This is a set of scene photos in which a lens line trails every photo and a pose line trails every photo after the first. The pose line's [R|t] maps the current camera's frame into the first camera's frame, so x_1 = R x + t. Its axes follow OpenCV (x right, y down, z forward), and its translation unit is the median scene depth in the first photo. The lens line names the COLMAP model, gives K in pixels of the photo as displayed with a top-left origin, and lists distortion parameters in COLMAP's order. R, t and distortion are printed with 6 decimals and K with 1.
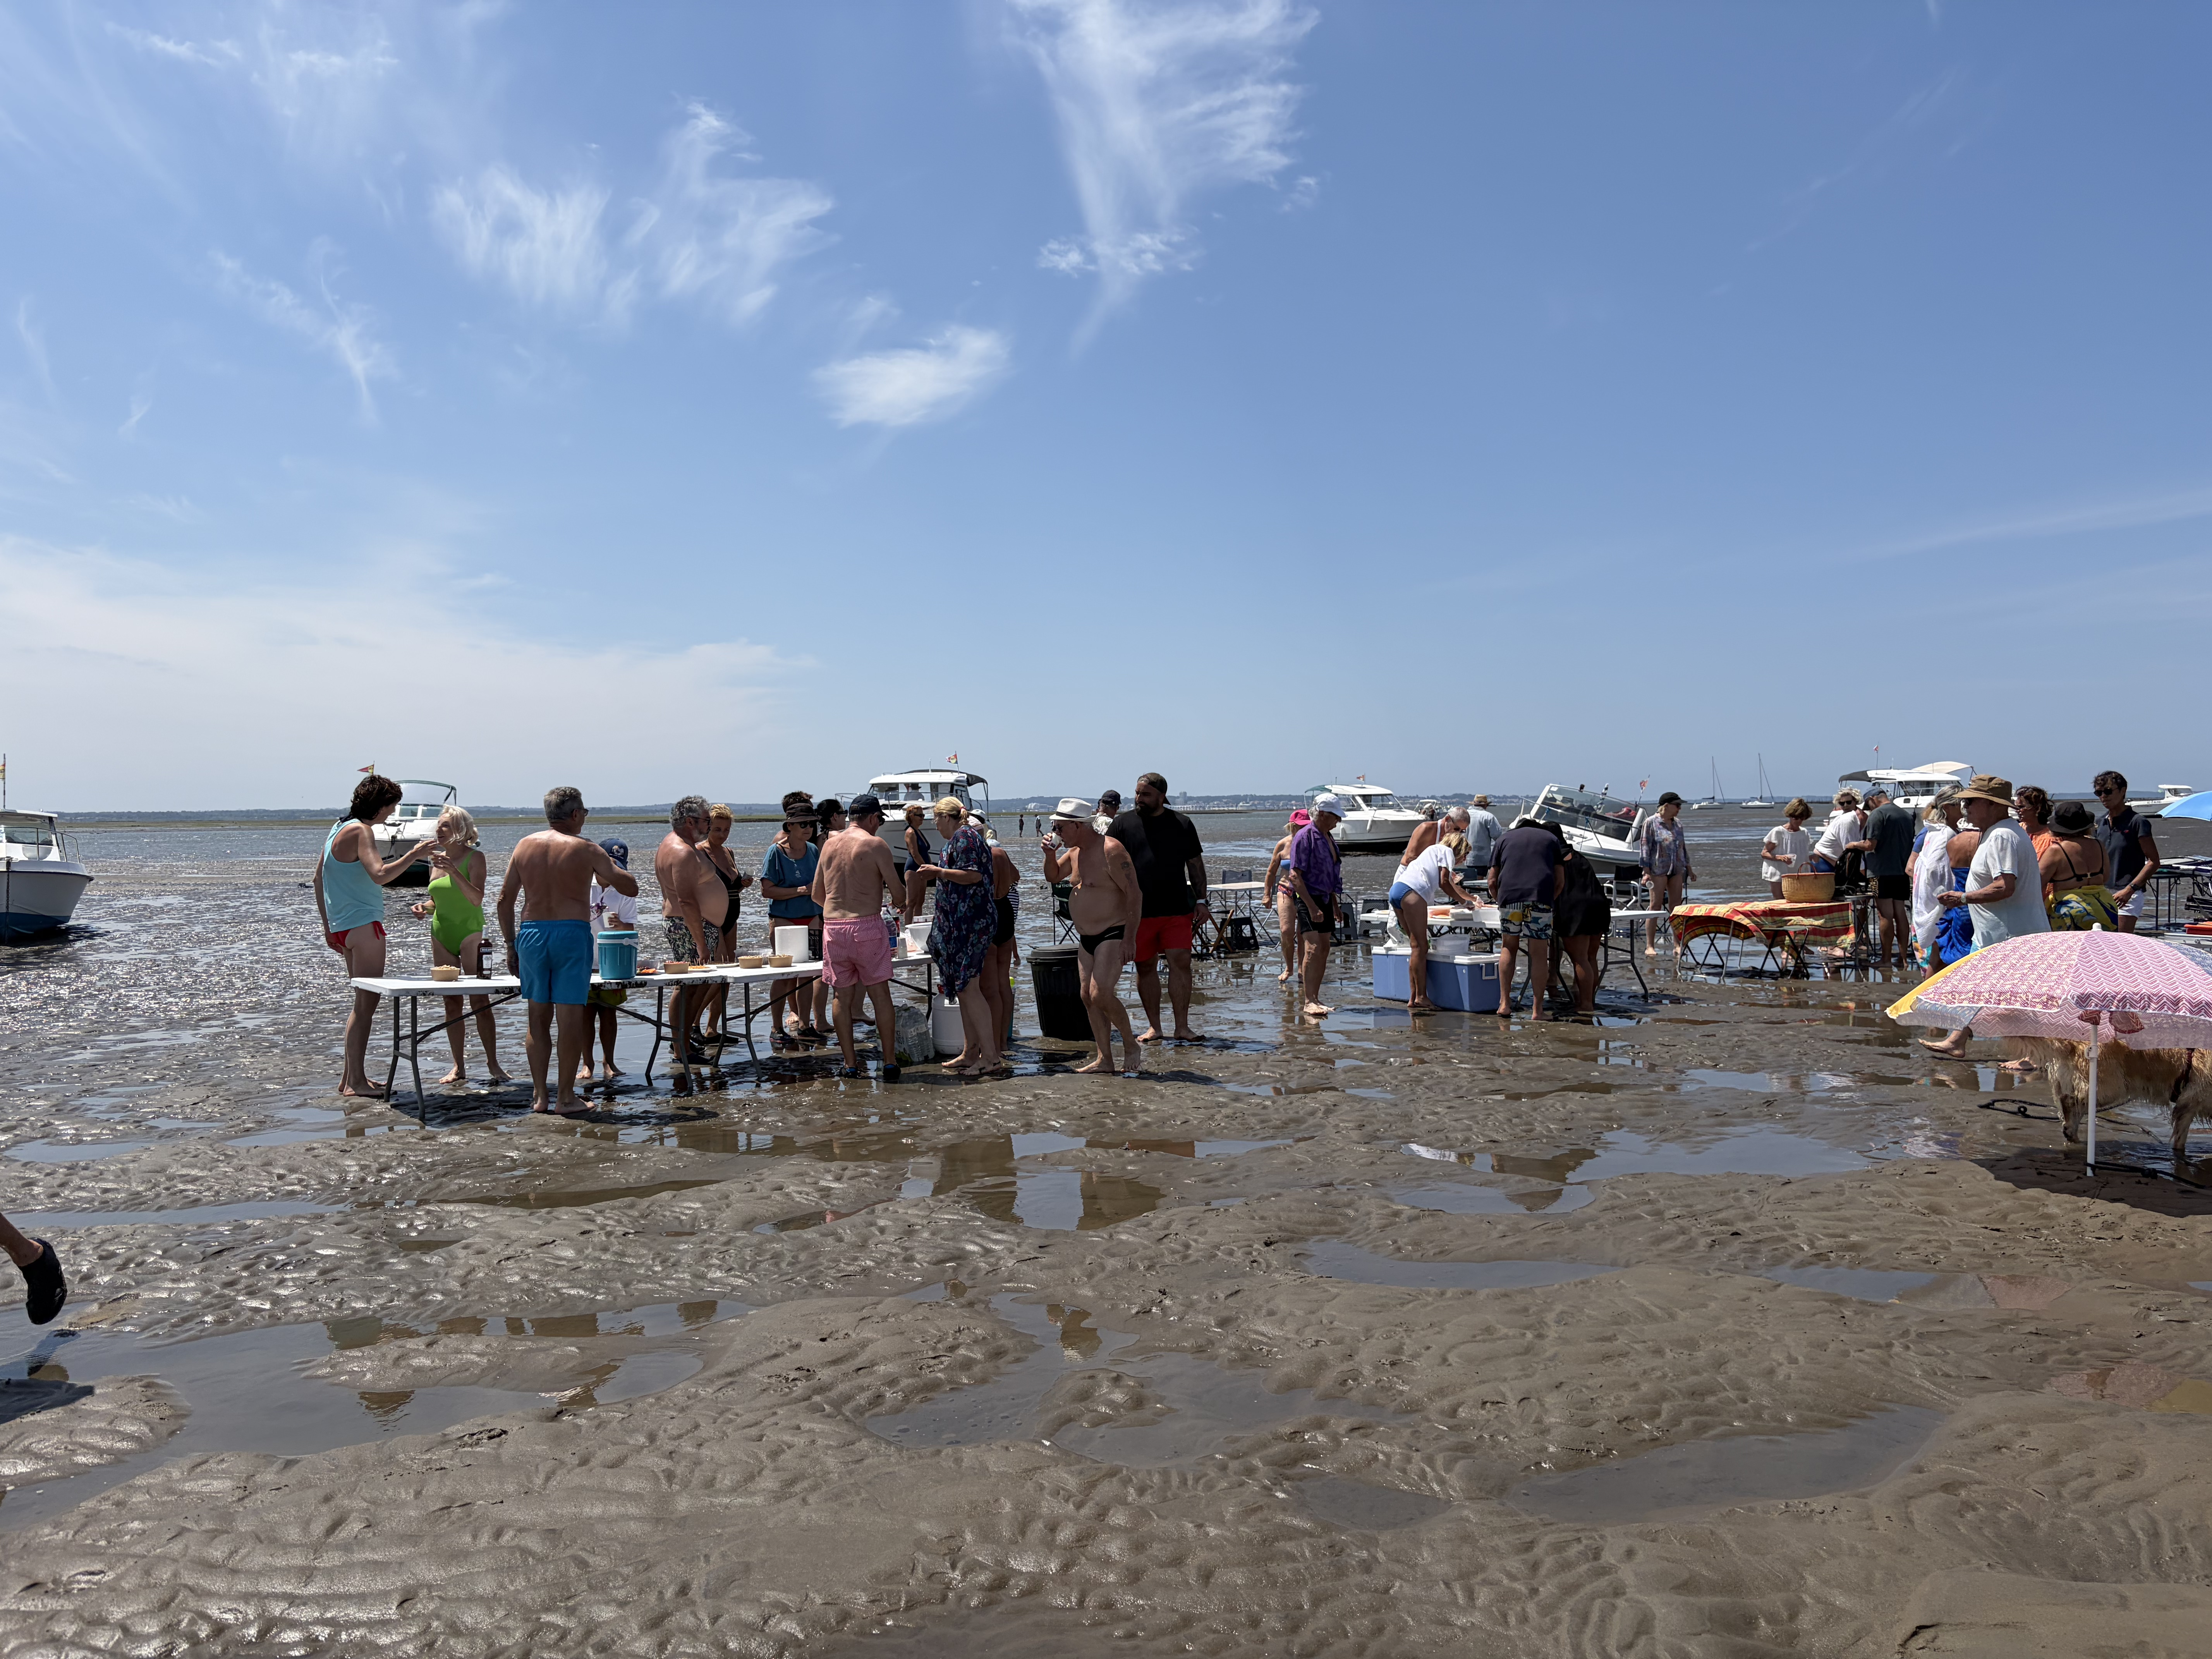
lens RADIAL K [[1681.4, 0, 1106.0], [0, 1681.4, 829.5], [0, 0, 1]] dist [-0.000082, -0.001528]
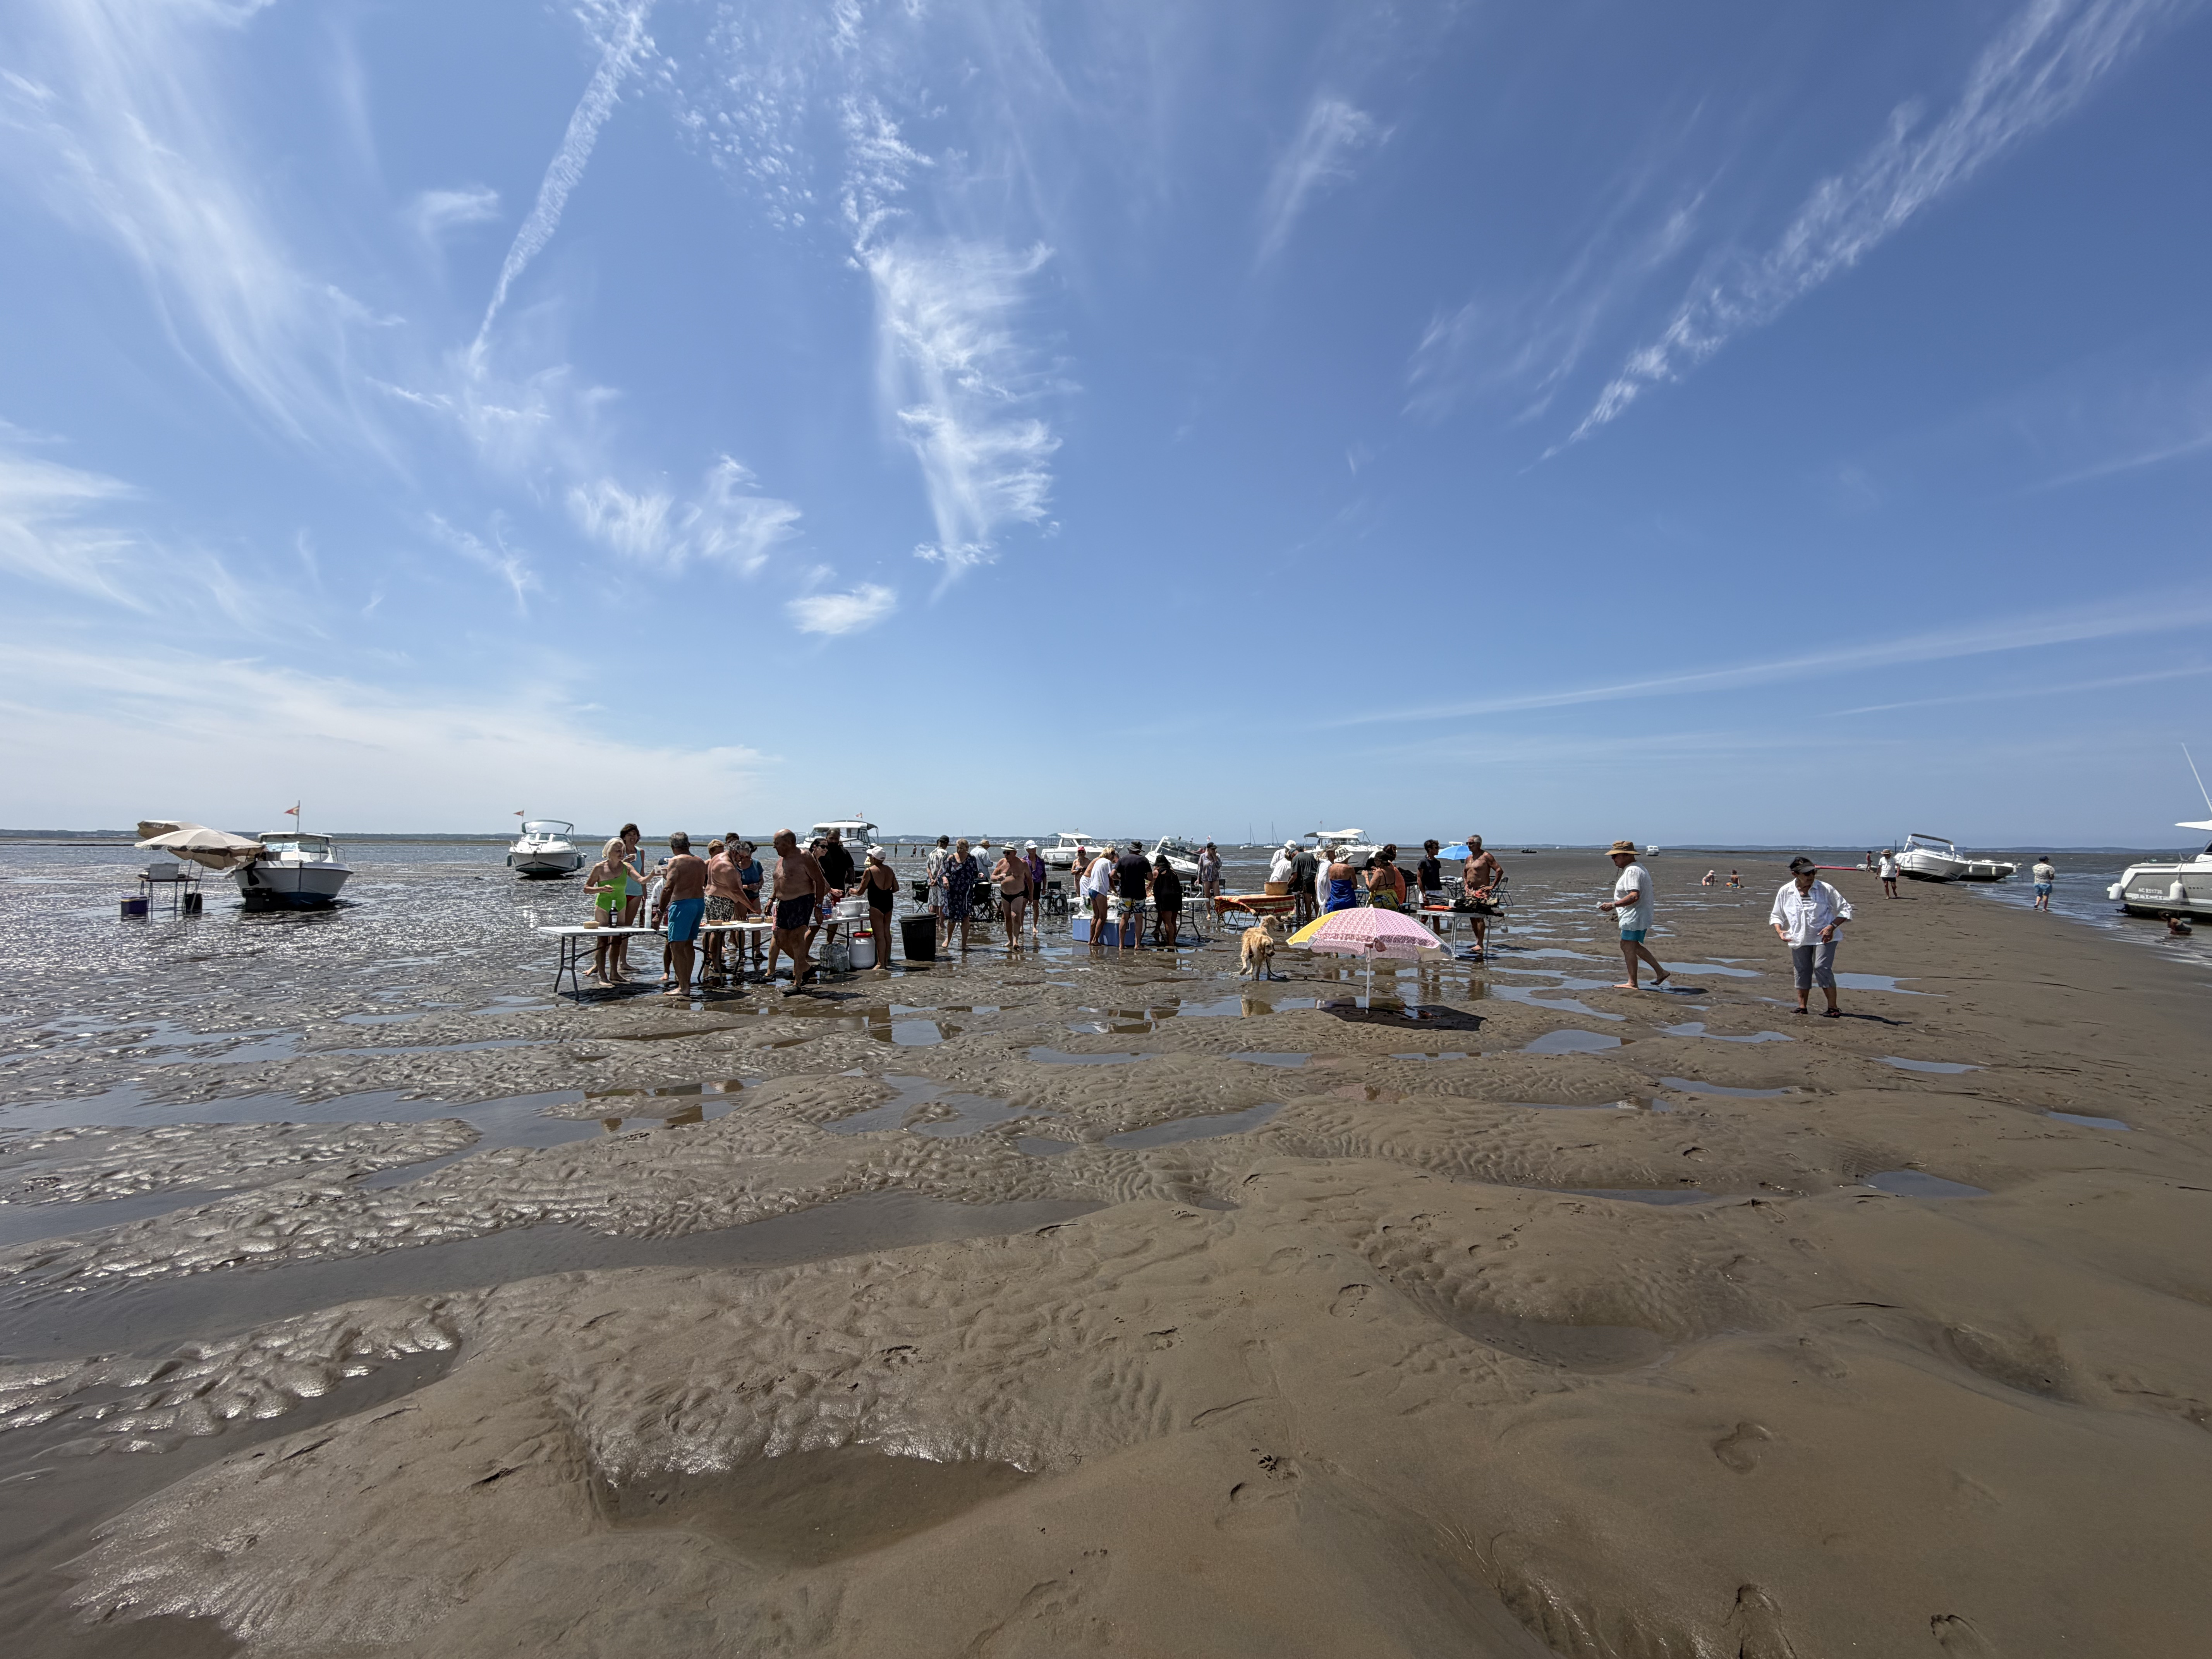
lens RADIAL K [[891.2, 0, 1100.6], [0, 891.2, 818.6], [0, 0, 1]] dist [0.000630, 0.000129]
pose [[0.984497, 0.024245, 0.173719, 0.002993], [-0.017127, 0.998956, -0.042354, -0.004169], [-0.174564, 0.038722, 0.983884, -0.153171]]
